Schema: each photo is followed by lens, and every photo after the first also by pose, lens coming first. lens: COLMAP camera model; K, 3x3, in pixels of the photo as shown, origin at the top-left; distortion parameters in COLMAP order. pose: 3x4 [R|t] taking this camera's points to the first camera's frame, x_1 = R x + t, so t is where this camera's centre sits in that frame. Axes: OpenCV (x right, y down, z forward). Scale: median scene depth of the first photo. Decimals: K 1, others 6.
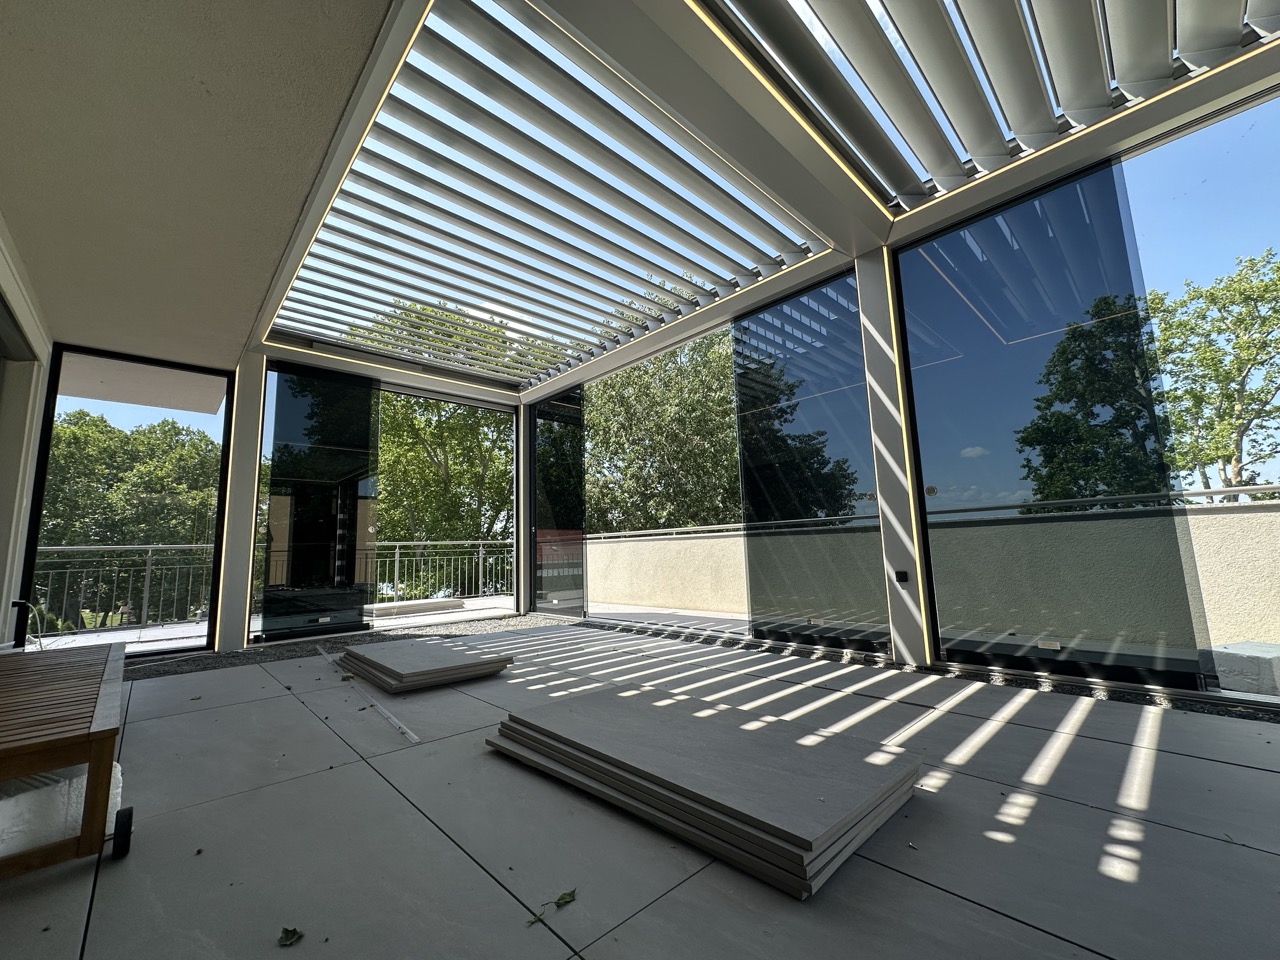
lens RADIAL K [[504.0, 0, 632.1], [0, 504.0, 481.1], [0, 0, 1]] dist [-0.002440, 0.000598]
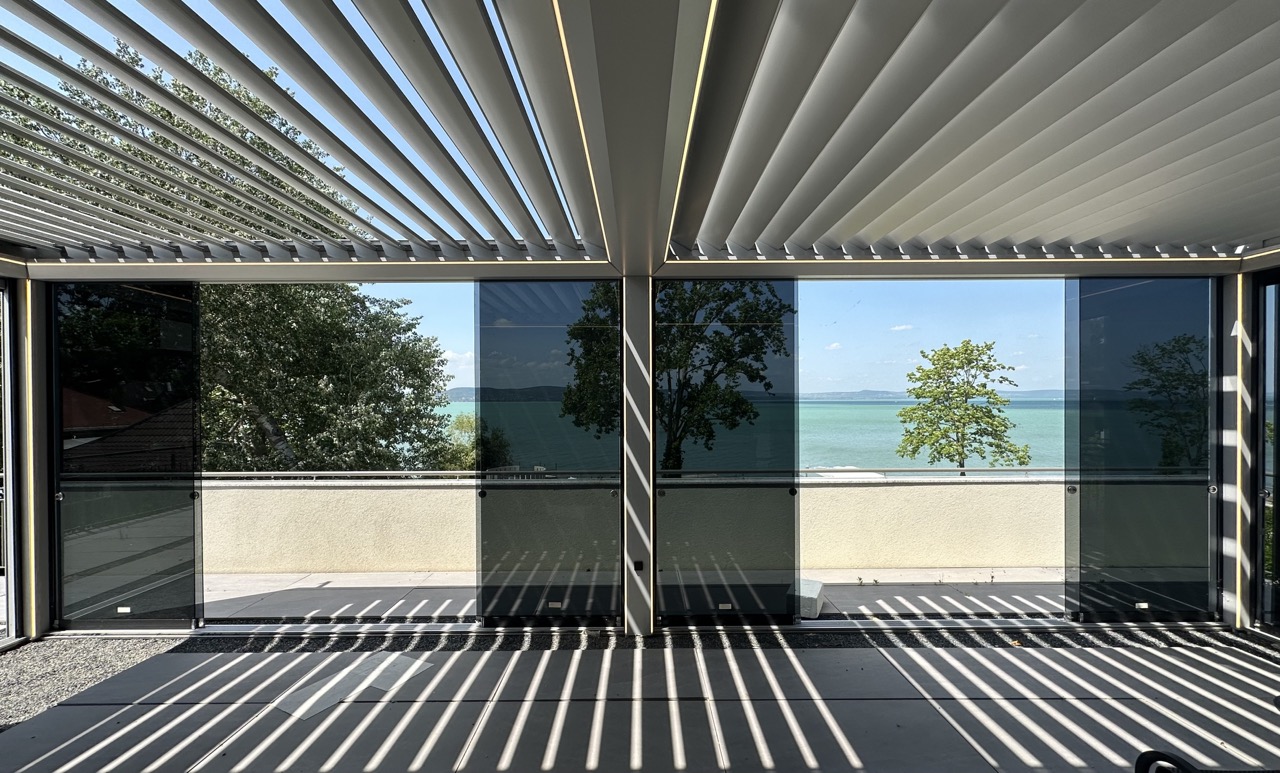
lens RADIAL K [[522.3, 0, 635.8], [0, 522.3, 409.6], [0, 0, 1]] dist [-0.002303, -0.000222]
pose [[0.684555, 0.015978, 0.728786, -0.182235], [-0.109812, 0.990611, 0.081429, -0.133863], [-0.720642, -0.135772, 0.679883, 0.098016]]
